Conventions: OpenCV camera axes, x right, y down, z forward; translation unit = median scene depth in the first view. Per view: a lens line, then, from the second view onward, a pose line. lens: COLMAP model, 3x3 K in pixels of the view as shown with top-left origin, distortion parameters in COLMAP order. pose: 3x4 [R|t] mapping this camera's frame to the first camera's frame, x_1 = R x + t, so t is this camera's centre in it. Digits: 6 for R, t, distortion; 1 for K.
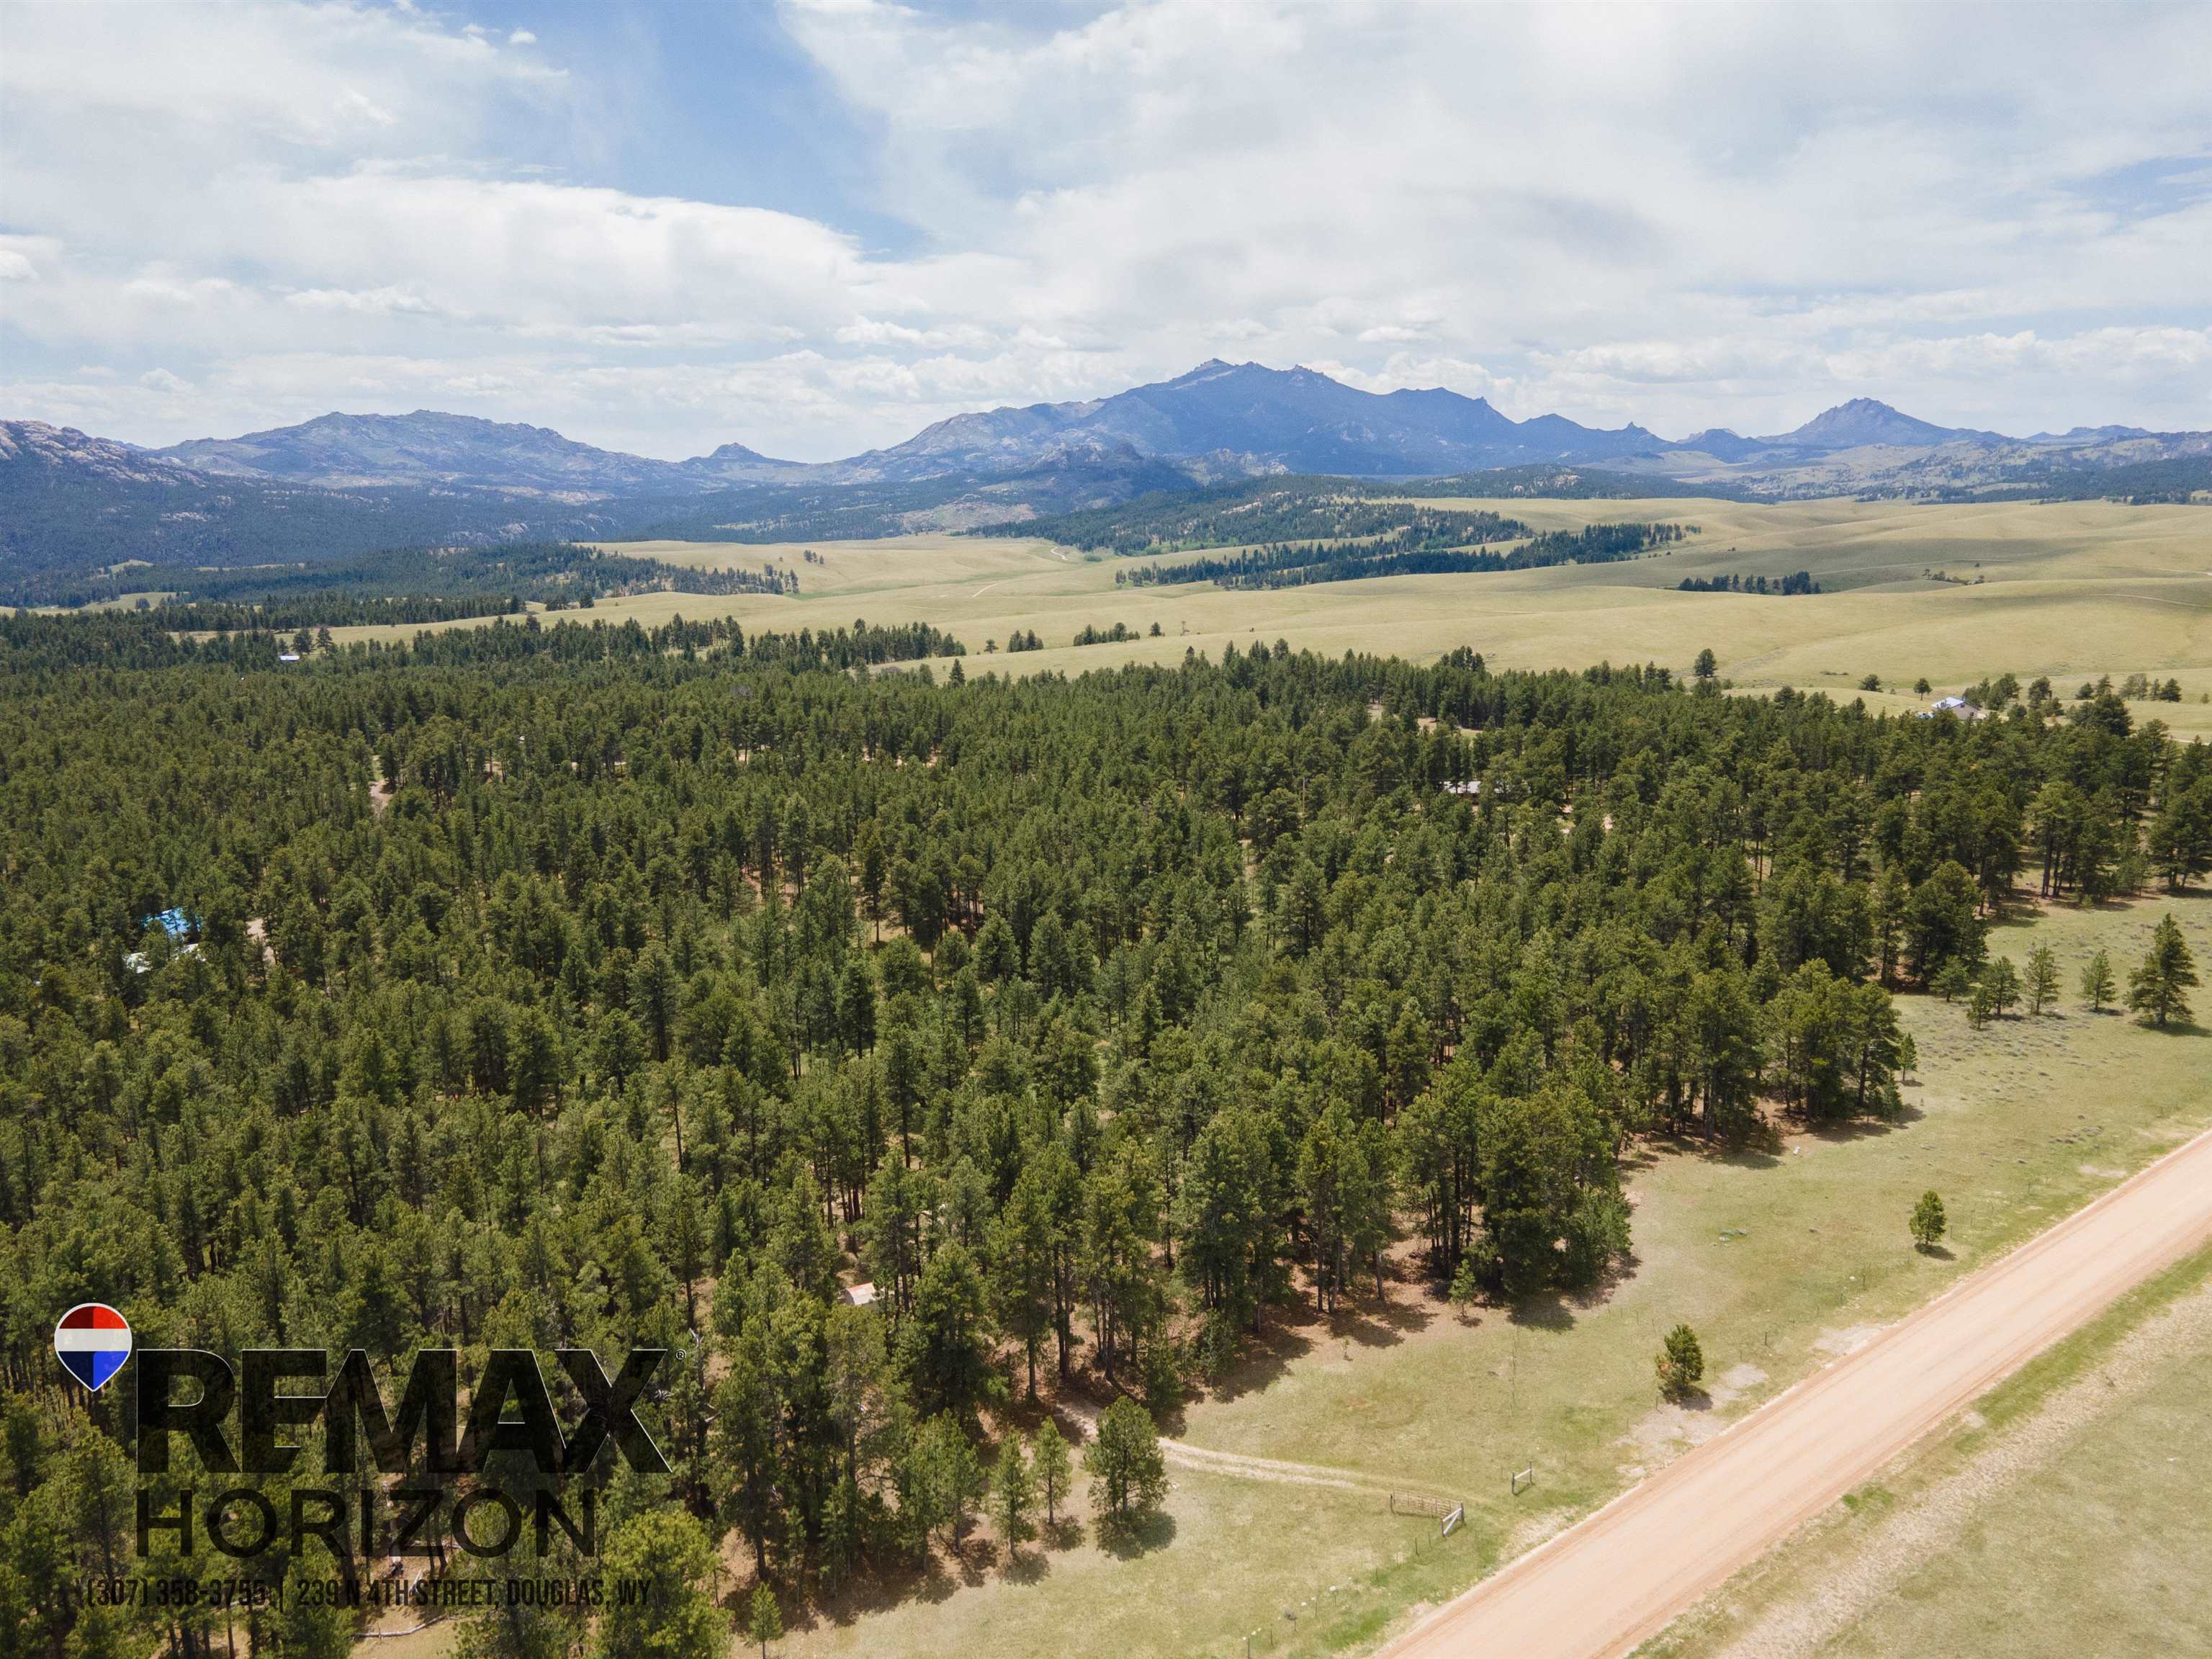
lens RADIAL K [[1622.6, 0, 1104.4], [0, 1622.6, 834.9], [0, 0, 1]] dist [0.022627, 0.036583]
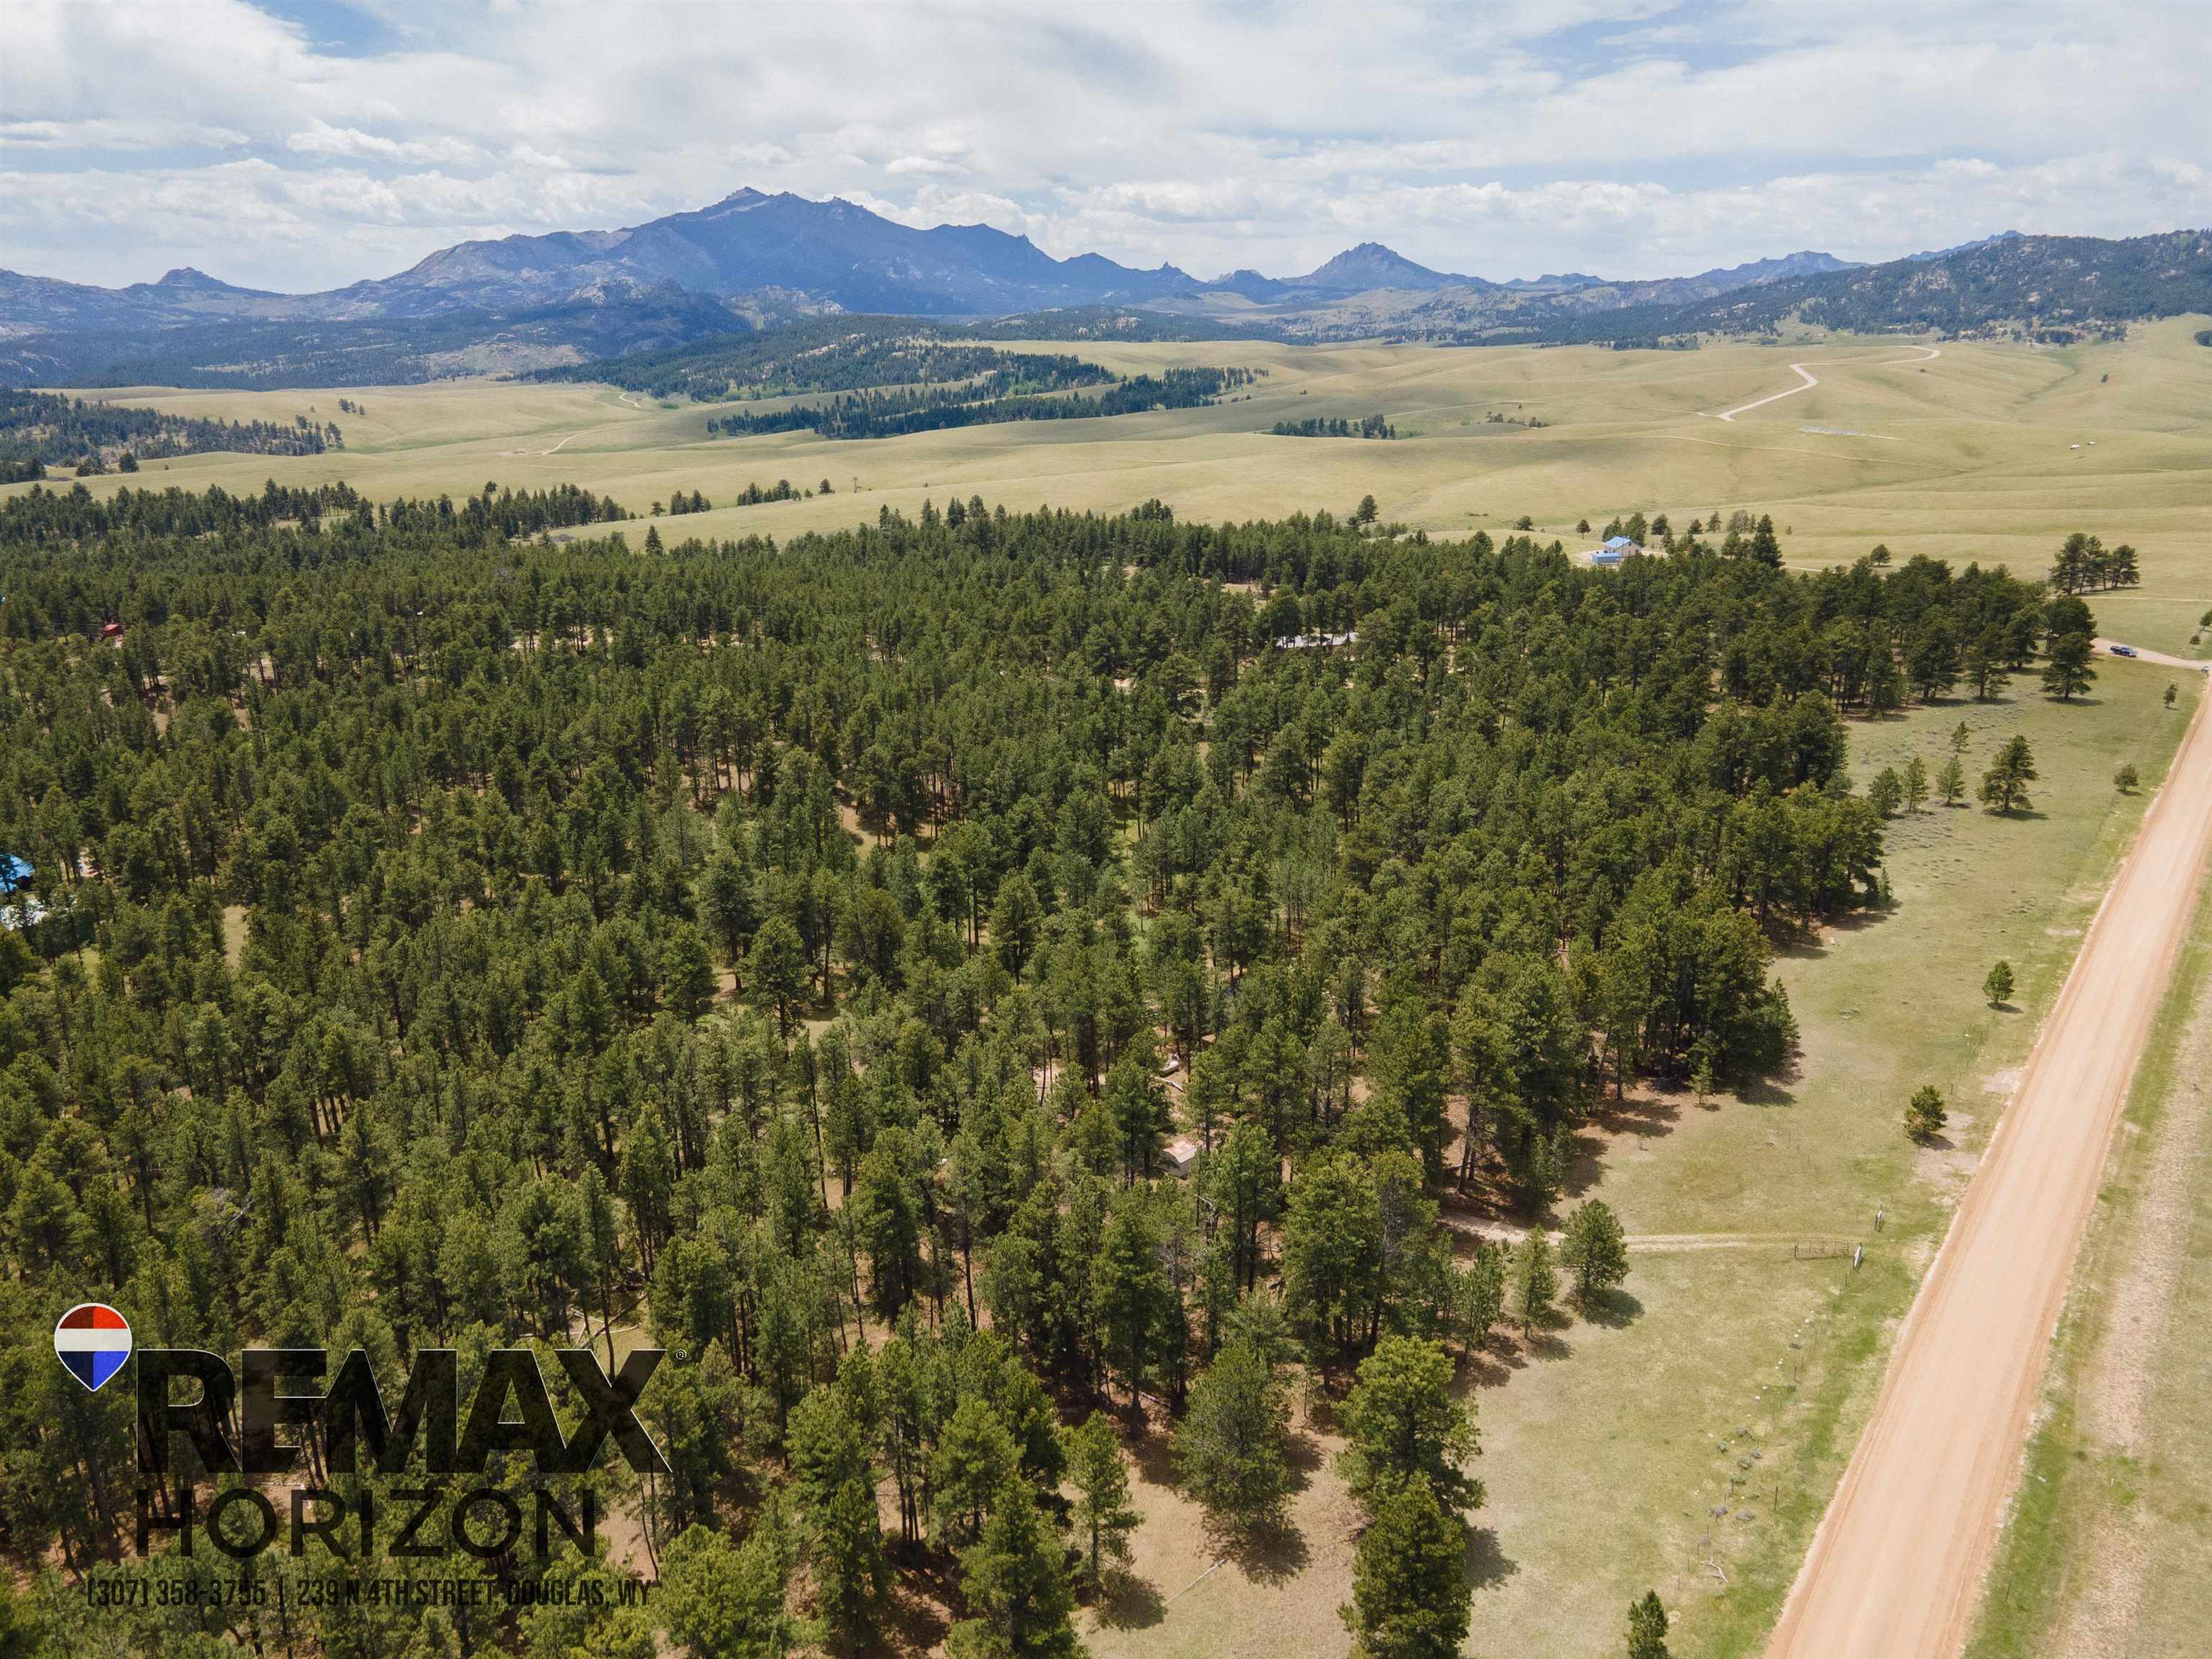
lens RADIAL K [[1622.6, 0, 1110.6], [0, 1622.6, 816.9], [0, 0, 1]] dist [0.022627, 0.036583]
pose [[0.962271, -0.078060, 0.260654, -0.067676], [0.056315, 0.994359, 0.089887, -0.006350], [-0.266200, -0.071817, 0.961239, -0.002954]]
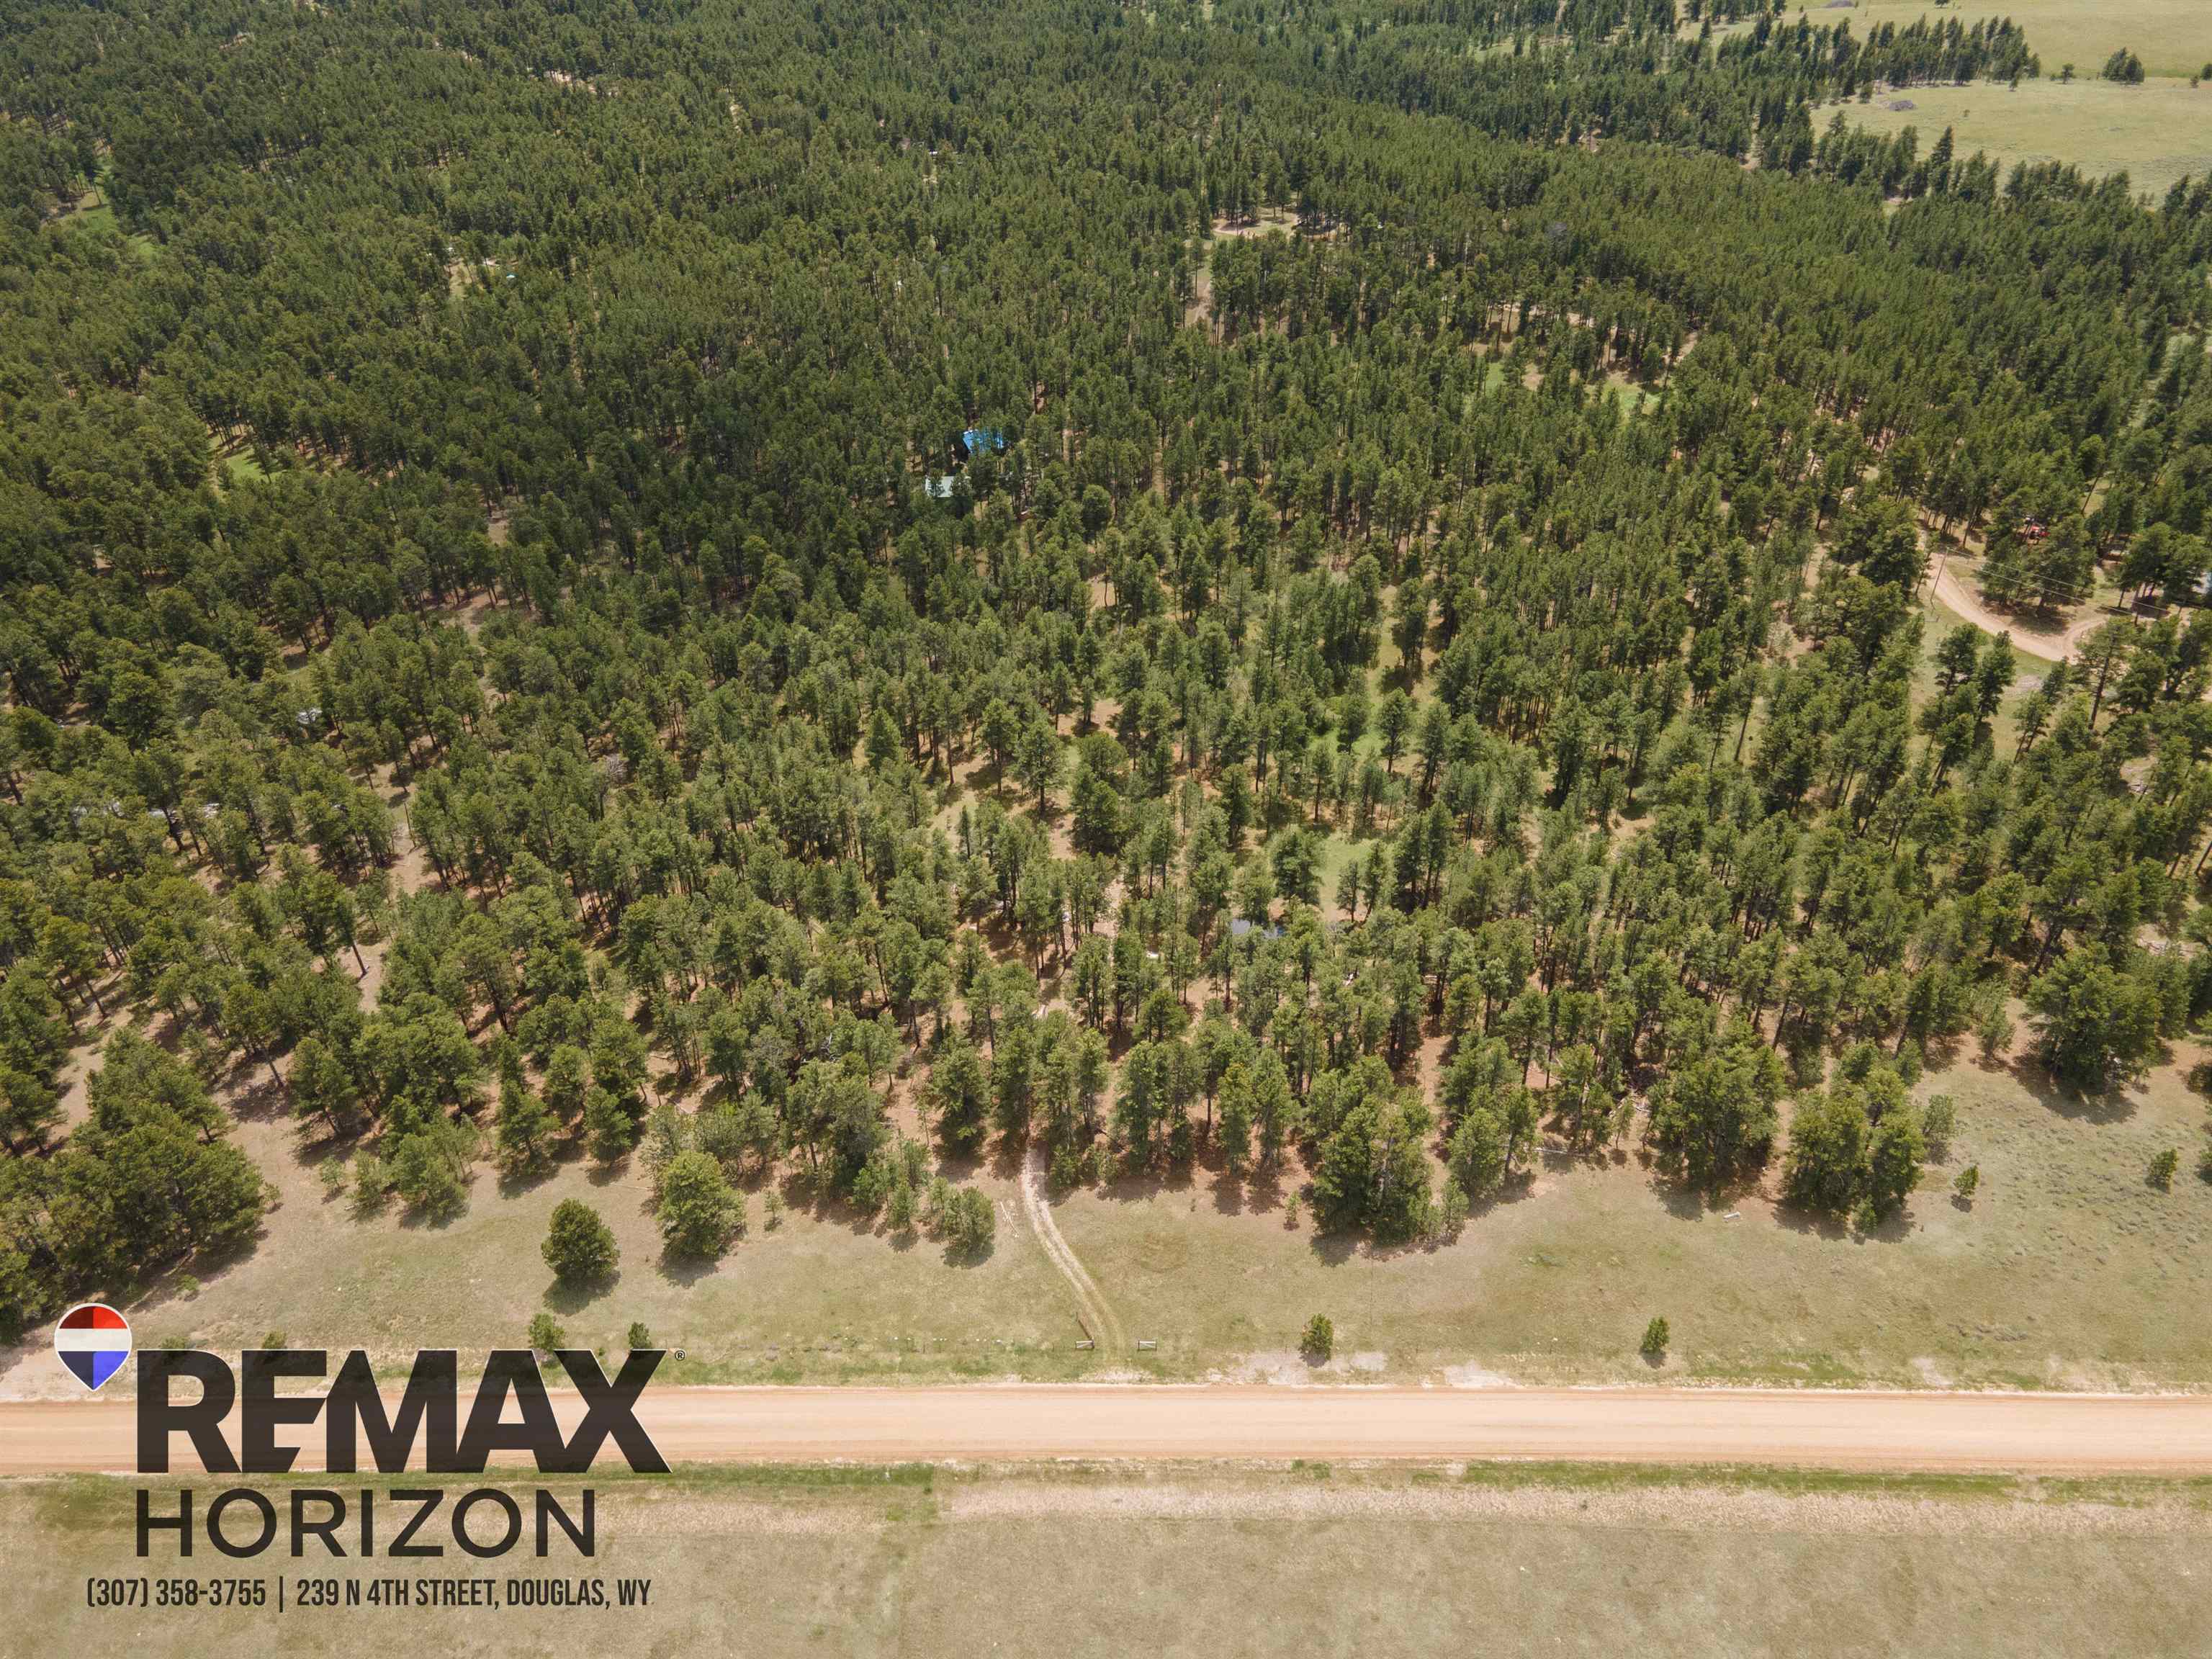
lens RADIAL K [[1622.6, 0, 1099.3], [0, 1622.6, 836.2], [0, 0, 1]] dist [0.022627, 0.036583]
pose [[0.782807, 0.374695, -0.496807, 0.092537], [-0.128479, 0.878505, 0.460133, -0.088239], [0.608857, -0.296366, 0.735840, -0.008955]]
